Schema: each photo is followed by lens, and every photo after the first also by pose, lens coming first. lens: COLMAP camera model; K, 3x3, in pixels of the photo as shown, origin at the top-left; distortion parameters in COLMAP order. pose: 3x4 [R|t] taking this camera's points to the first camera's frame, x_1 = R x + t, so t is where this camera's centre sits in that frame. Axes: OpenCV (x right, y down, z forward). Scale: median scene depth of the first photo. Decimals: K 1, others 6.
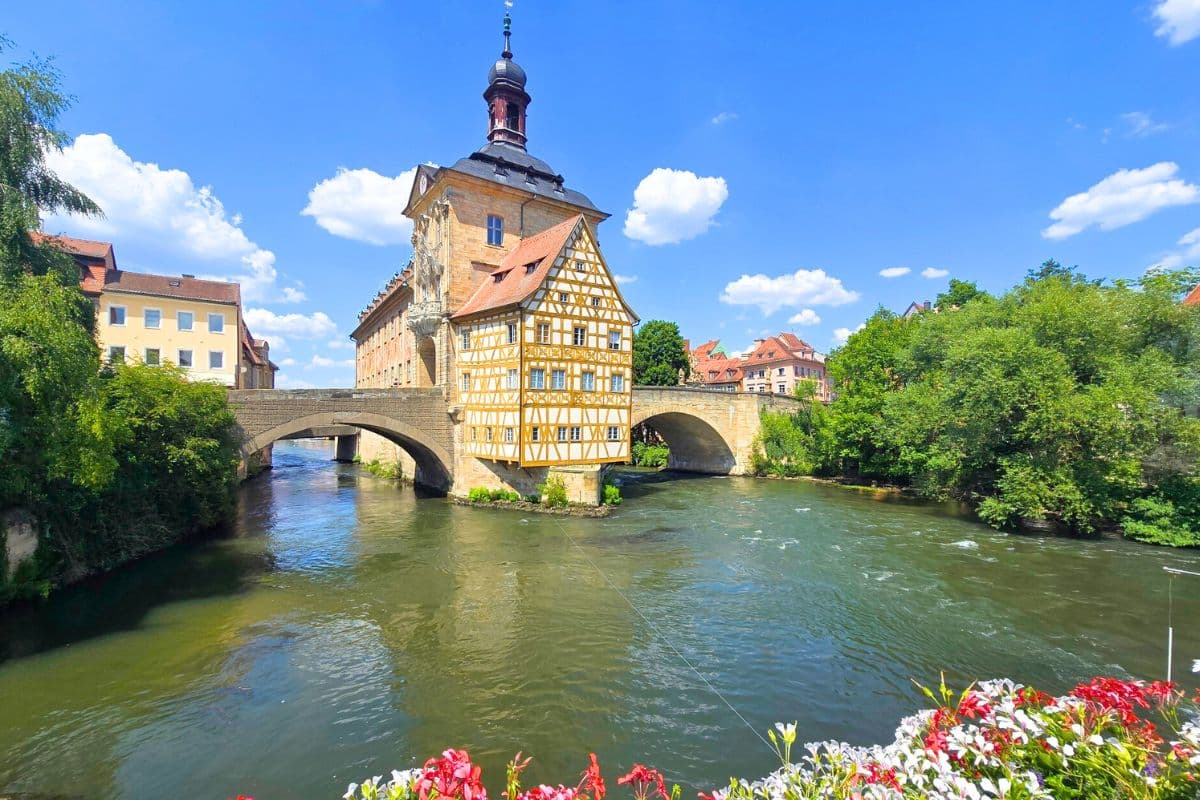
lens RADIAL K [[523.9, 0, 580.0], [0, 523.9, 433.5], [0, 0, 1]] dist [-0.036891, 0.001971]
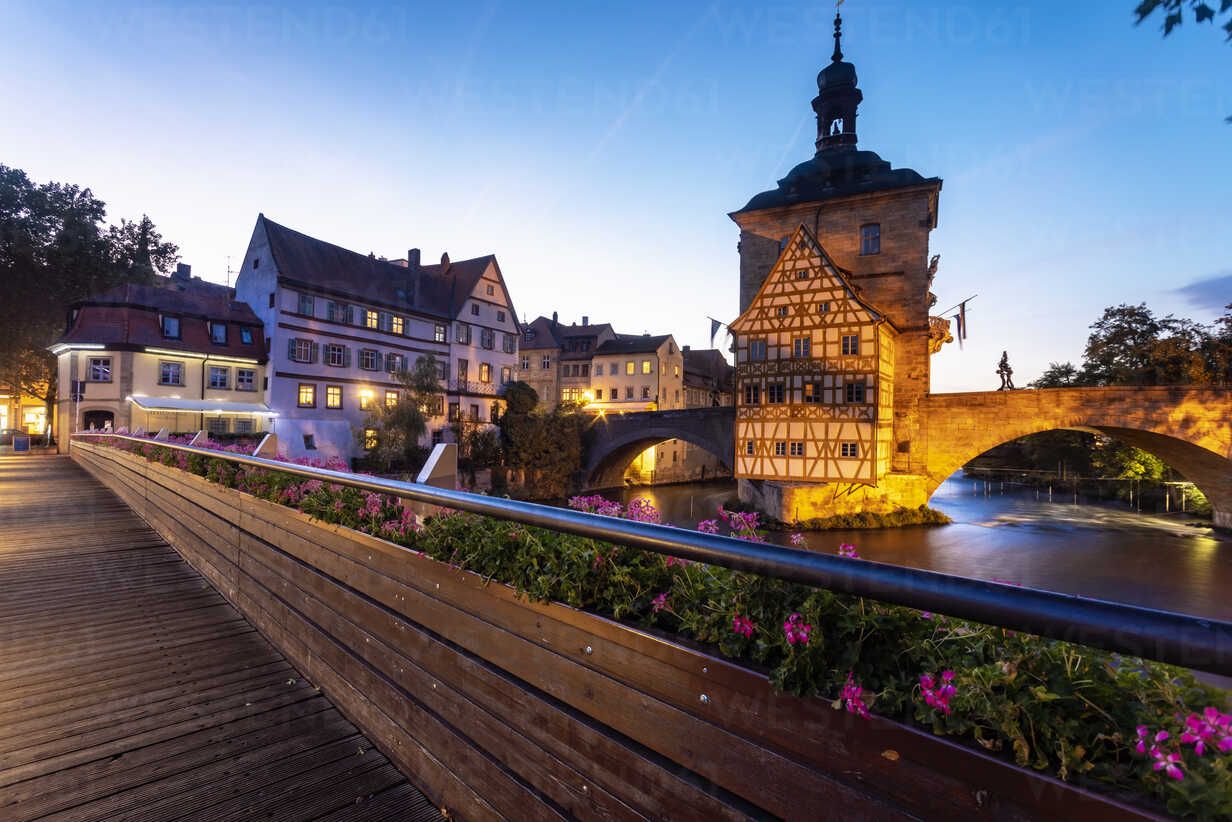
lens RADIAL K [[607.8, 0, 612.7], [0, 607.8, 425.7], [0, 0, 1]] dist [-0.017656, -0.003623]
pose [[0.482155, -0.014434, -0.875967, 0.804279], [-0.035798, 0.998705, -0.036161, 0.009719], [0.875354, 0.048793, 0.481013, 0.172308]]
